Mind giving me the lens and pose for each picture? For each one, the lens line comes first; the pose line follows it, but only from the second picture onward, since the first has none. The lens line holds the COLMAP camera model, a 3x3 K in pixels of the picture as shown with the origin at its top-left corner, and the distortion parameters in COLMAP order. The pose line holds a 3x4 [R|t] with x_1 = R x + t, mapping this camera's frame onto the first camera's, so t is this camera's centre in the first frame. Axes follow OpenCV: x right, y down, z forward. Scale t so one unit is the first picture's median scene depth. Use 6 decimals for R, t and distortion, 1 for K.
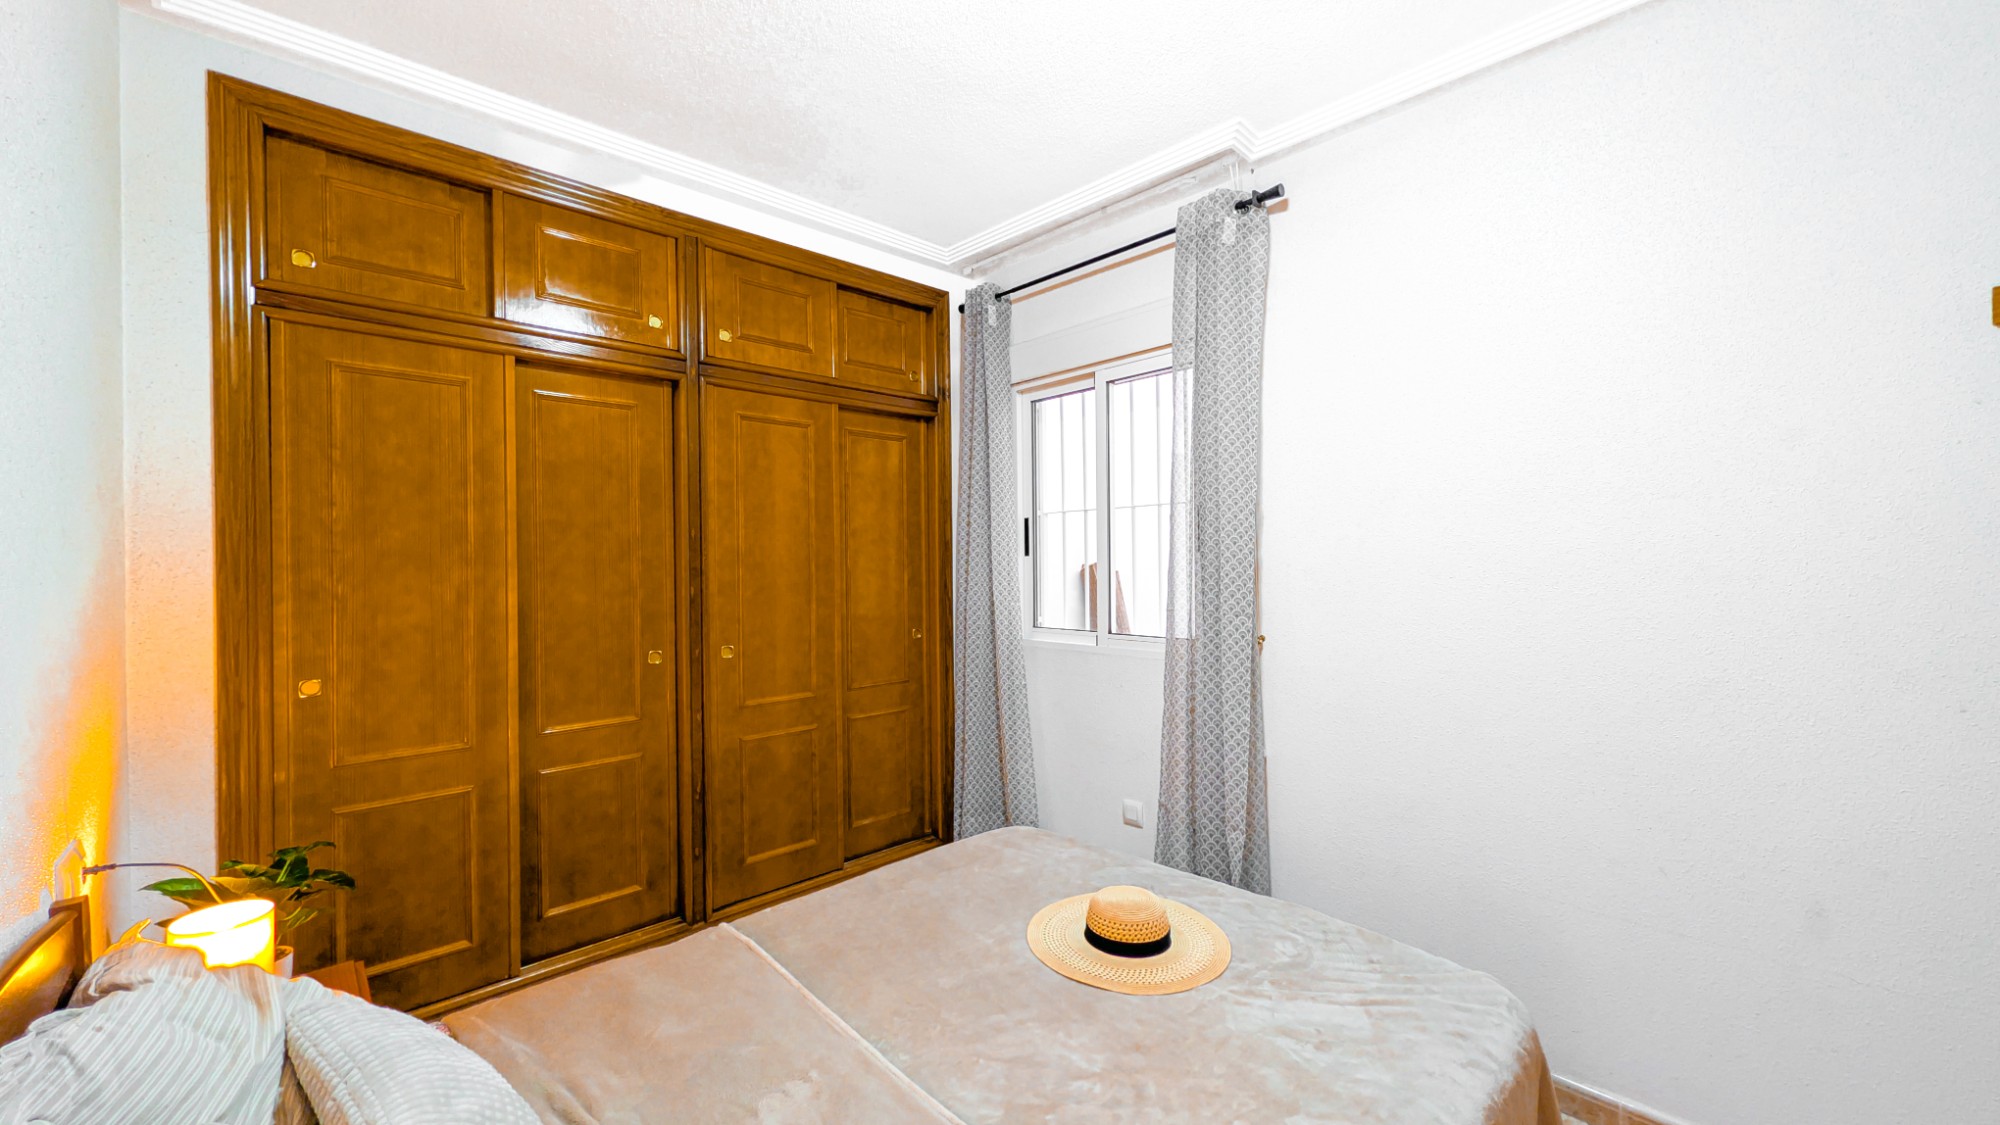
lens RADIAL K [[772.9, 0, 1004.7], [0, 772.9, 566.4], [0, 0, 1]] dist [-0.000089, -0.000061]
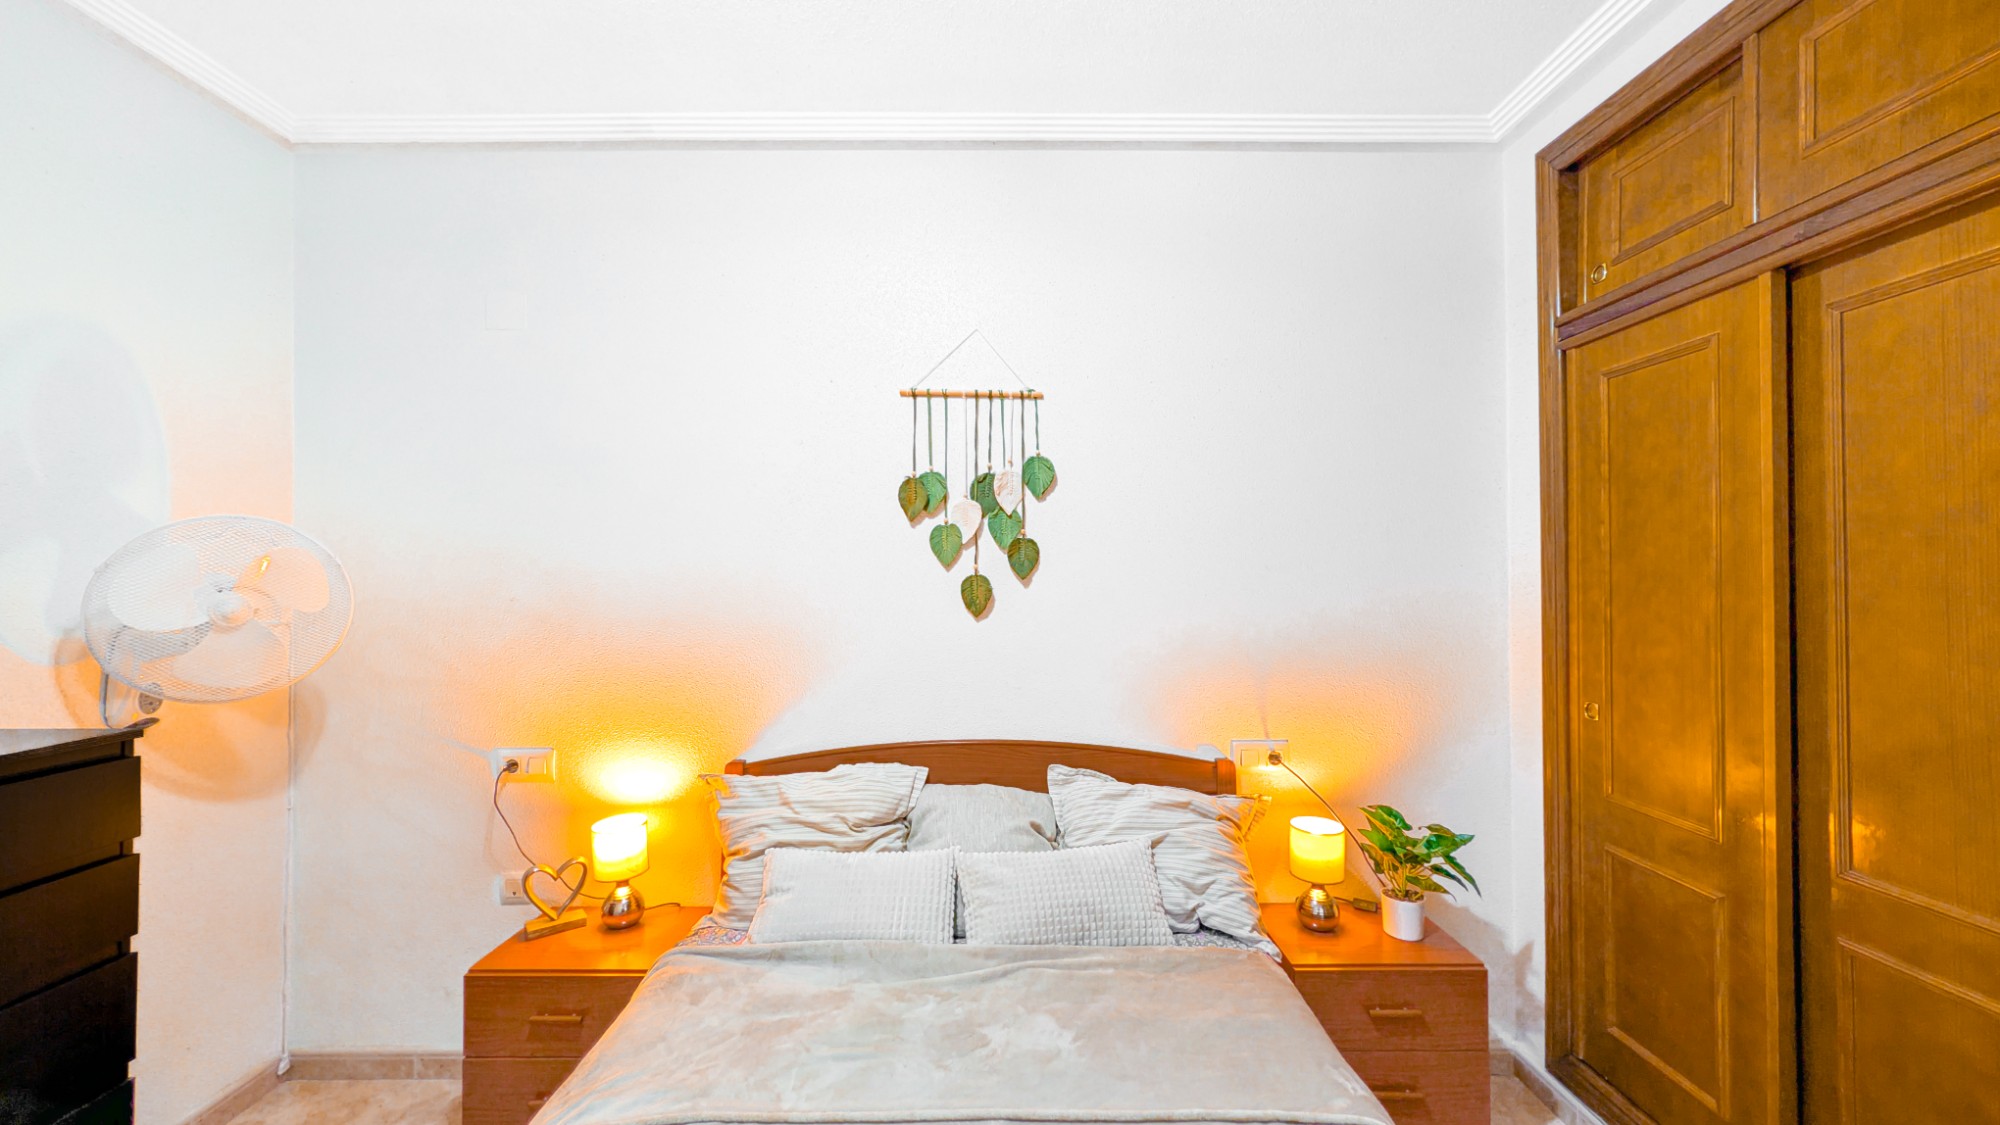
lens RADIAL K [[761.0, 0, 998.3], [0, 761.0, 566.5], [0, 0, 1]] dist [-0.000522, 0.000055]
pose [[-0.691634, 0.005350, -0.722228, 0.259932], [0.007758, 0.999970, -0.000021, -0.025913], [0.722206, -0.005617, -0.691655, 0.903733]]
